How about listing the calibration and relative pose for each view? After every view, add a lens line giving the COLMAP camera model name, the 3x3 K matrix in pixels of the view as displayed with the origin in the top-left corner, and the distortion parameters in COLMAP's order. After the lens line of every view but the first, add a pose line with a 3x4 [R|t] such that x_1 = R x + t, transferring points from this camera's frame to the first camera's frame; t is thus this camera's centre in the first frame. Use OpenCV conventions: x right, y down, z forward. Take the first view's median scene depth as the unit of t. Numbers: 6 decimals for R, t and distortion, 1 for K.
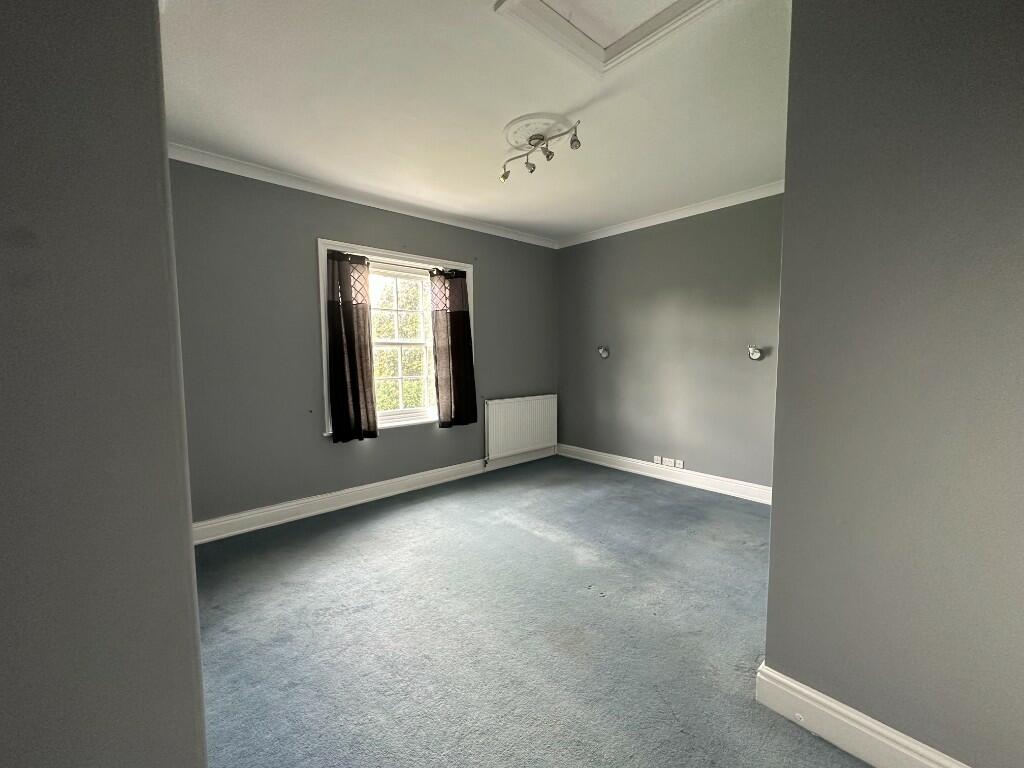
lens RADIAL K [[406.0, 0, 506.0], [0, 406.0, 383.2], [0, 0, 1]] dist [-0.002410, 0.000719]
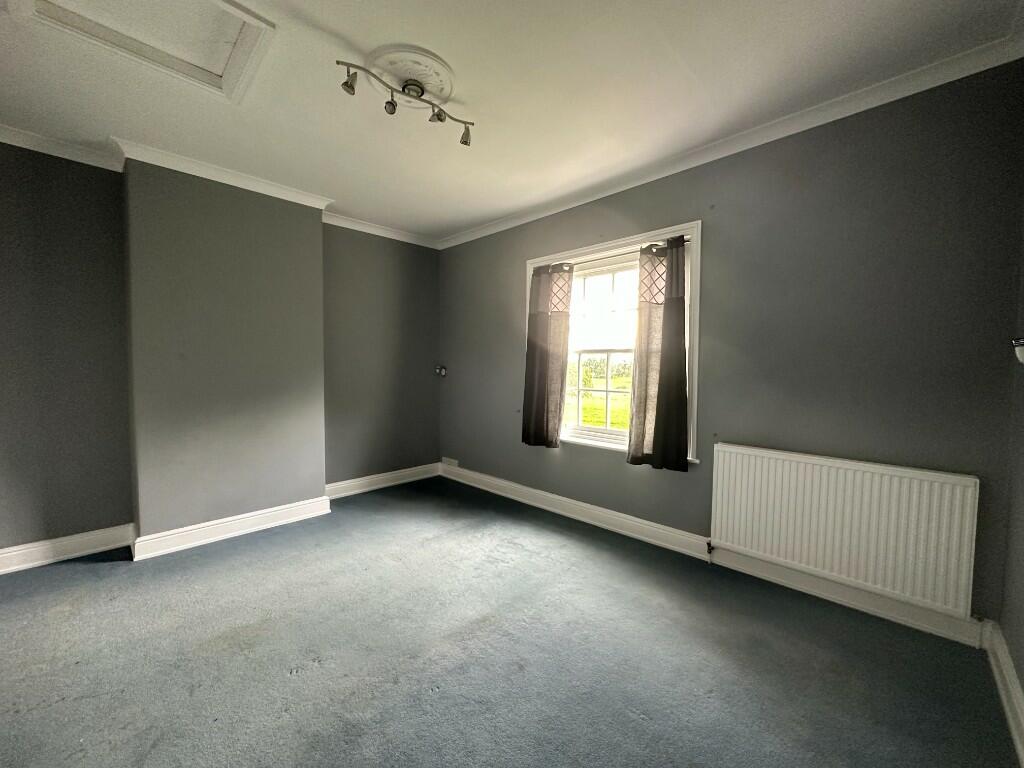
lens RADIAL K [[406.0, 0, 513.0], [0, 406.0, 390.7], [0, 0, 1]] dist [-0.002410, 0.000719]
pose [[0.085852, 0.072489, -0.993667, 0.568307], [-0.074747, 0.995007, 0.066129, -0.056569], [0.993500, 0.068597, 0.090842, 0.734116]]
